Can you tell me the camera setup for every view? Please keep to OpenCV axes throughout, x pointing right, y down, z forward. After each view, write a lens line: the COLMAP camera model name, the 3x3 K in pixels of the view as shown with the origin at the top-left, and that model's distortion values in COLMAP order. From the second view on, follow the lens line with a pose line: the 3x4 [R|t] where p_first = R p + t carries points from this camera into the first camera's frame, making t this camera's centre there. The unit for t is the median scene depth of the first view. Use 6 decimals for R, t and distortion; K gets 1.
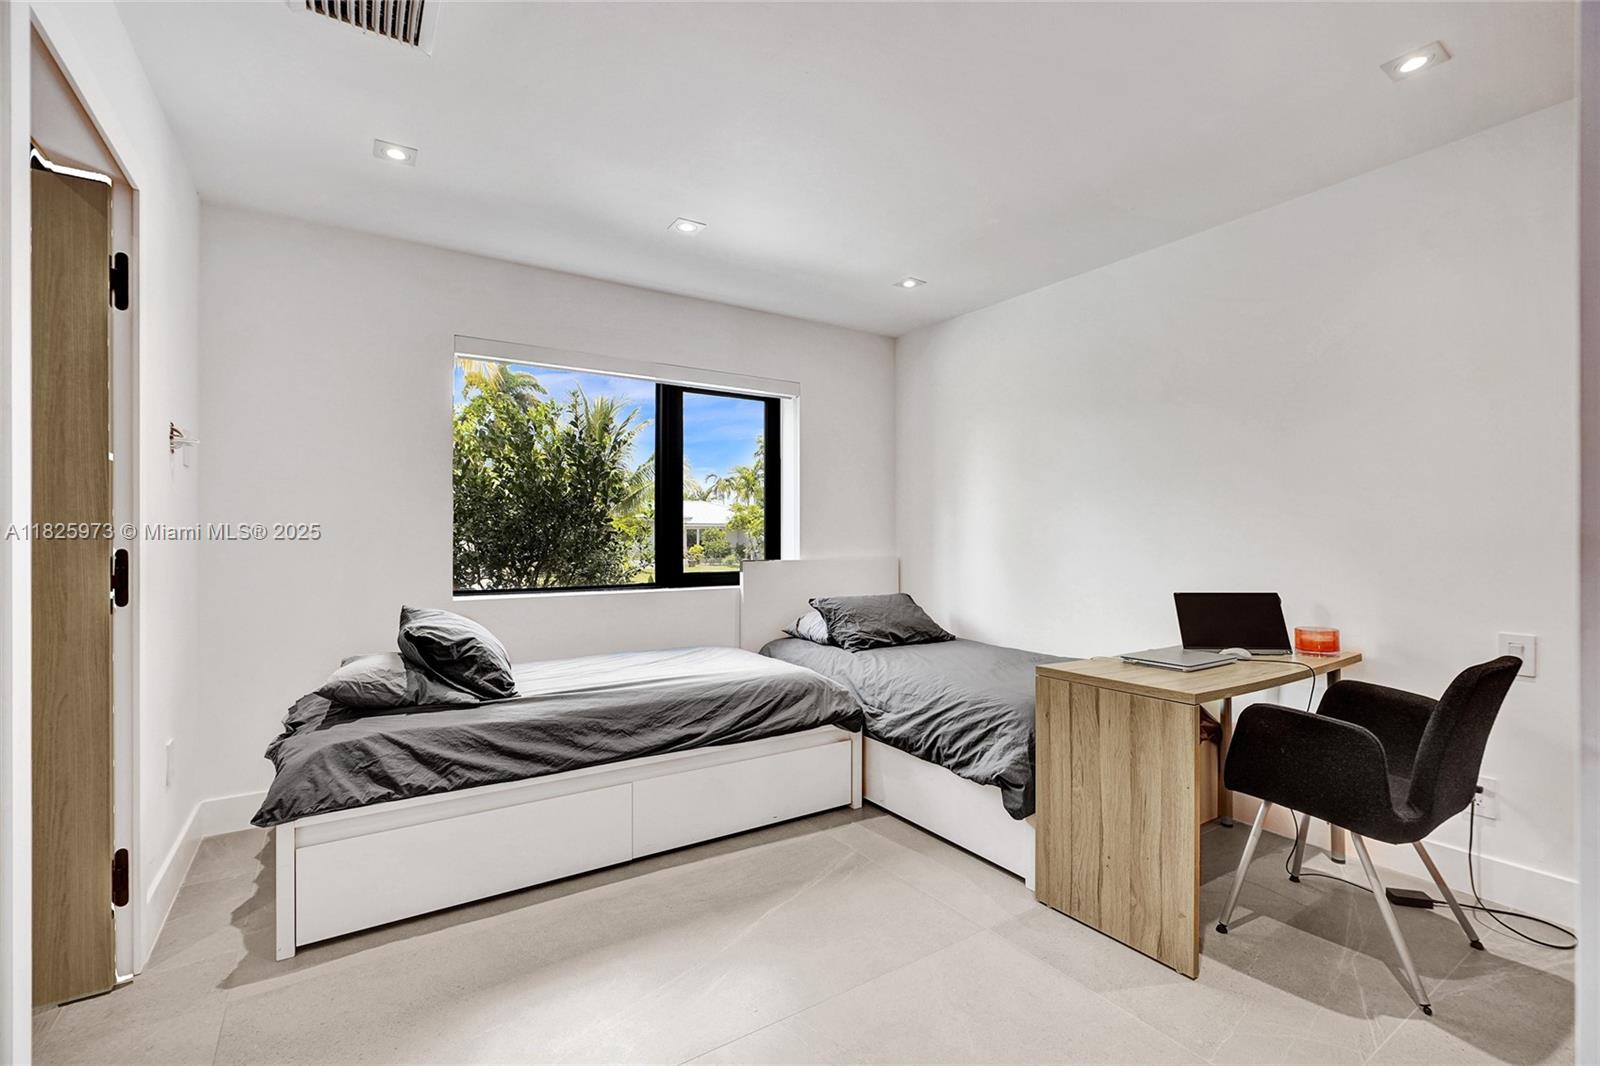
lens RADIAL K [[711.5, 0, 794.1], [0, 711.5, 533.4], [0, 0, 1]] dist [-0.006291, 0.004471]
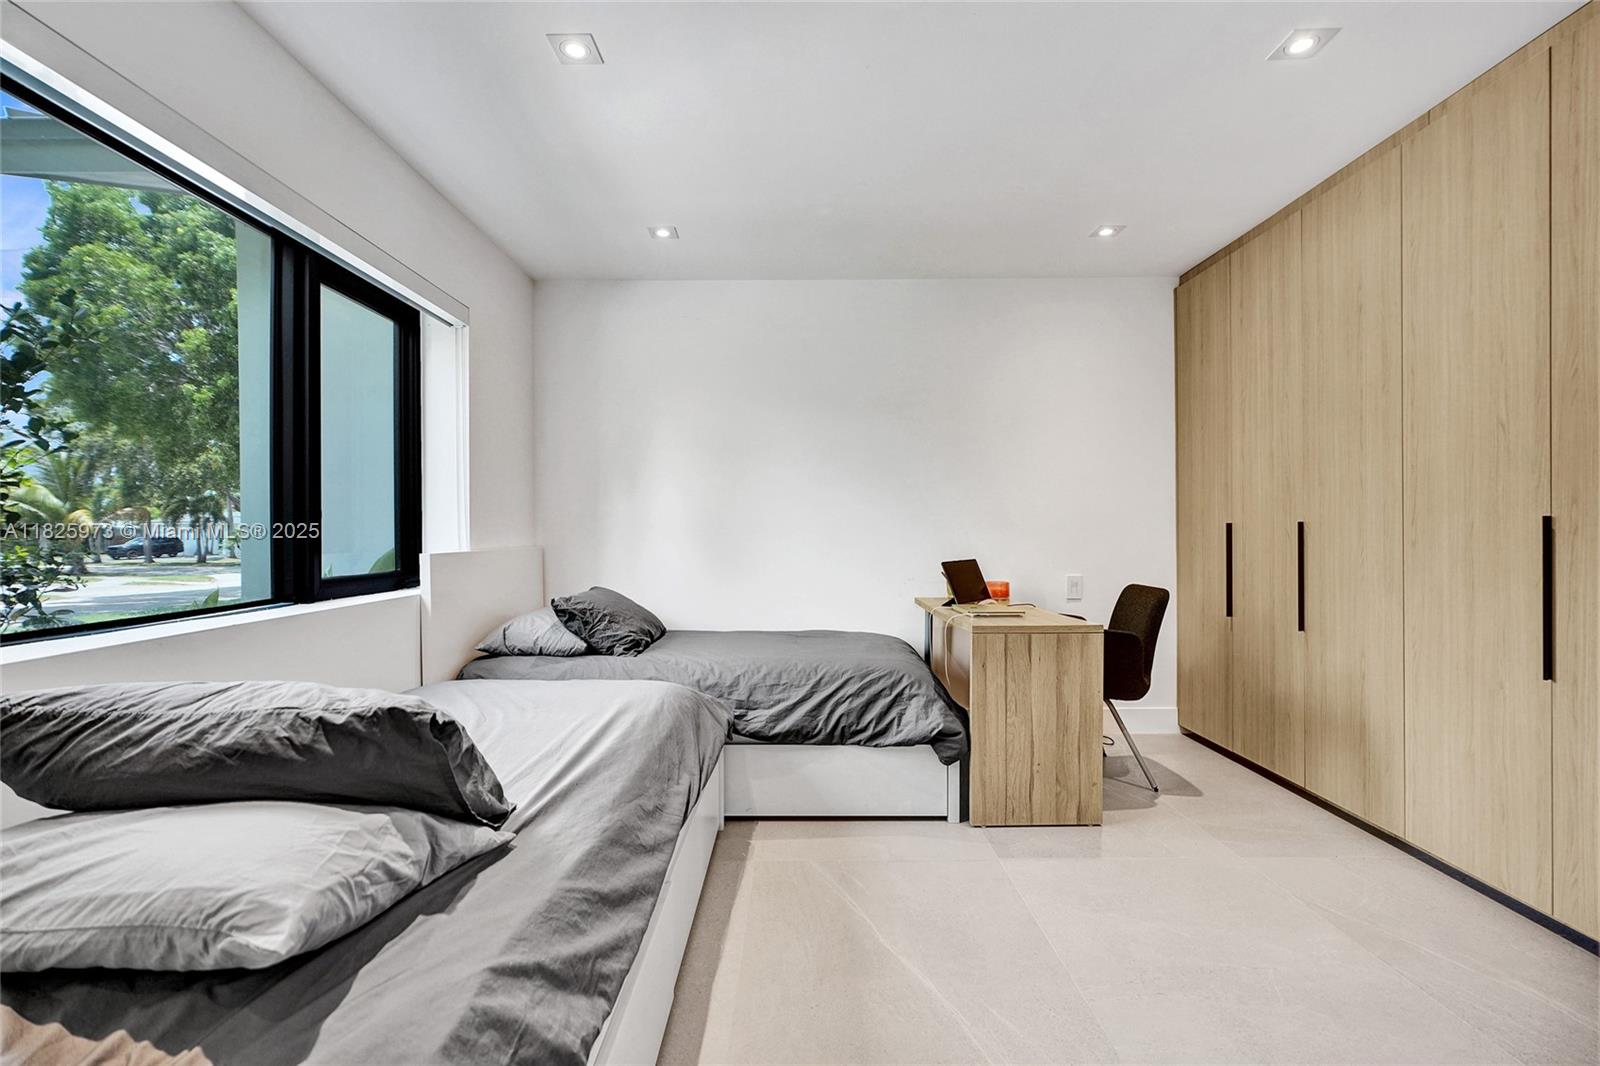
lens RADIAL K [[711.5, 0, 802.8], [0, 711.5, 532.6], [0, 0, 1]] dist [-0.006291, 0.004471]
pose [[0.540625, -0.000988, 0.841263, -0.687856], [-0.000609, 0.999999, 0.001566, 0.028489], [-0.841264, -0.001358, 0.540623, 0.528035]]
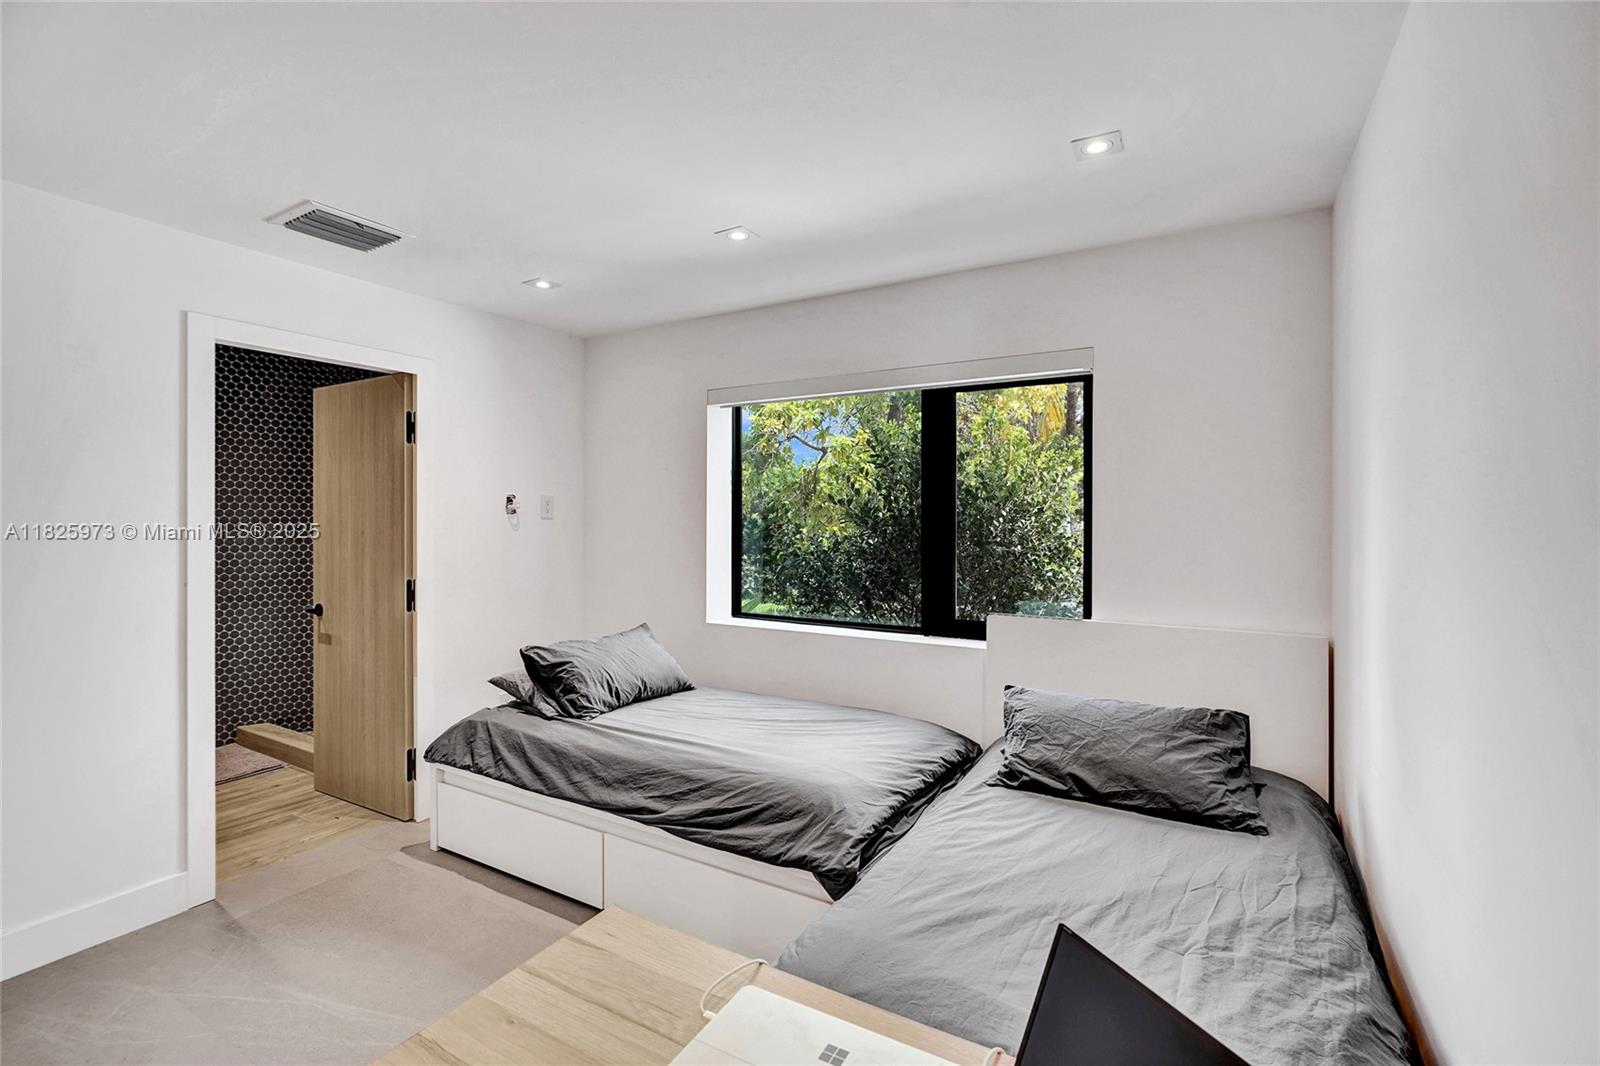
lens RADIAL K [[711.5, 0, 790.8], [0, 711.5, 524.8], [0, 0, 1]] dist [-0.006291, 0.004471]
pose [[0.453301, 0.017476, -0.891186, 0.773883], [0.003811, 0.999761, 0.021544, -0.108803], [0.891349, -0.013162, 0.453126, 0.765321]]
